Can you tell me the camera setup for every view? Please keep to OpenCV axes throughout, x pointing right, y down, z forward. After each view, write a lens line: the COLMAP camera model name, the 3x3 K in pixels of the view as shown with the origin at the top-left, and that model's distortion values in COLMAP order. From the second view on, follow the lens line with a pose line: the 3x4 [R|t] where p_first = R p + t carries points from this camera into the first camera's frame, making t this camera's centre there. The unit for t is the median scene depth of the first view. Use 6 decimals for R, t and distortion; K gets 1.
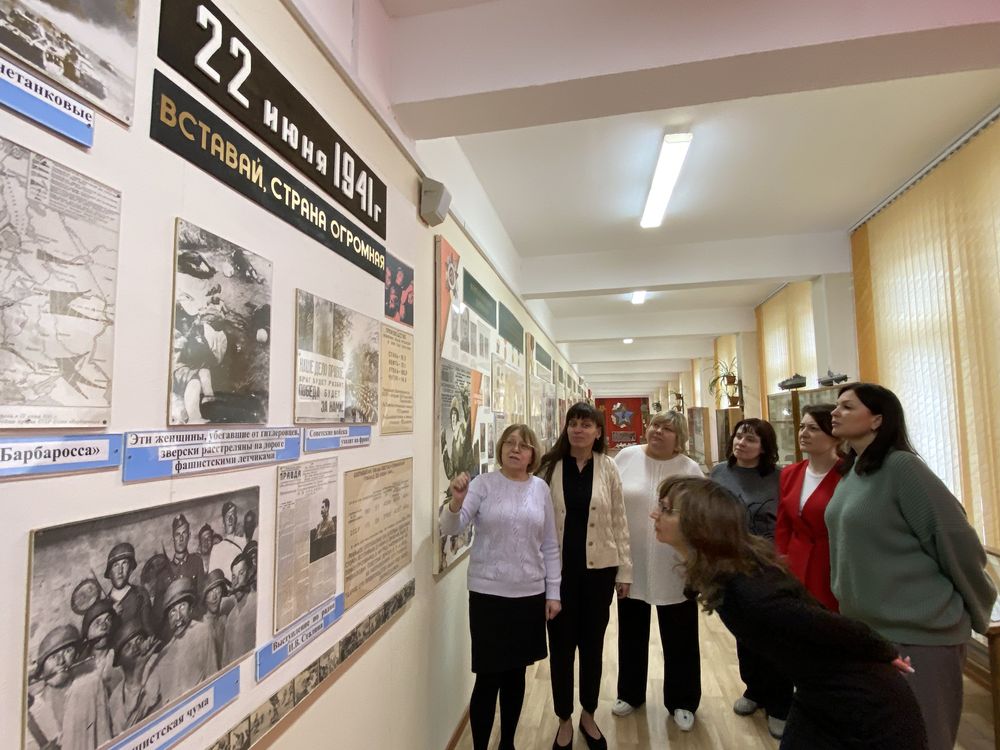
lens RADIAL K [[511.7, 0, 496.7], [0, 511.7, 376.7], [0, 0, 1]] dist [0.030206, -0.034861]
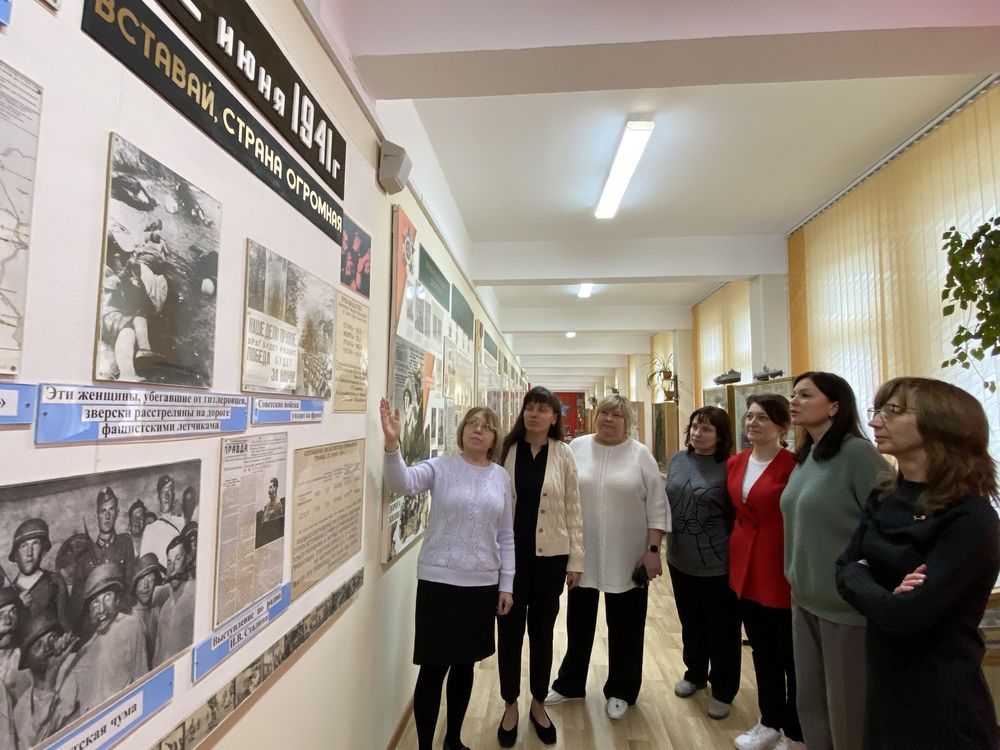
lens RADIAL K [[513.8, 0, 495.4], [0, 513.8, 375.1], [0, 0, 1]] dist [0.012221, -0.016408]
pose [[0.992551, 0.028949, 0.118336, -0.048377], [-0.030119, 0.999513, 0.008109, 0.031310], [-0.118044, -0.011613, 0.992940, 0.051089]]
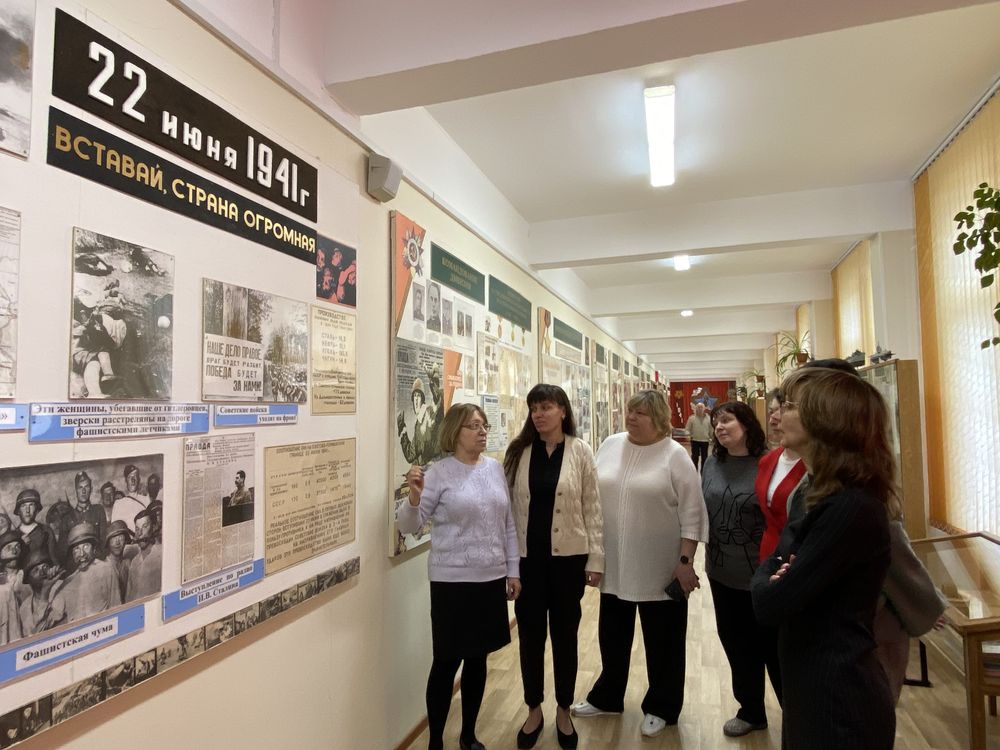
lens RADIAL K [[608.4, 0, 500.0], [0, 608.4, 375.0], [0, 0, 1]] dist [0.033718, -0.040927]
pose [[0.994393, -0.006541, -0.105546, 0.277164], [0.009587, 0.999551, 0.028375, 0.003559], [0.105314, -0.029228, 0.994009, -0.175668]]
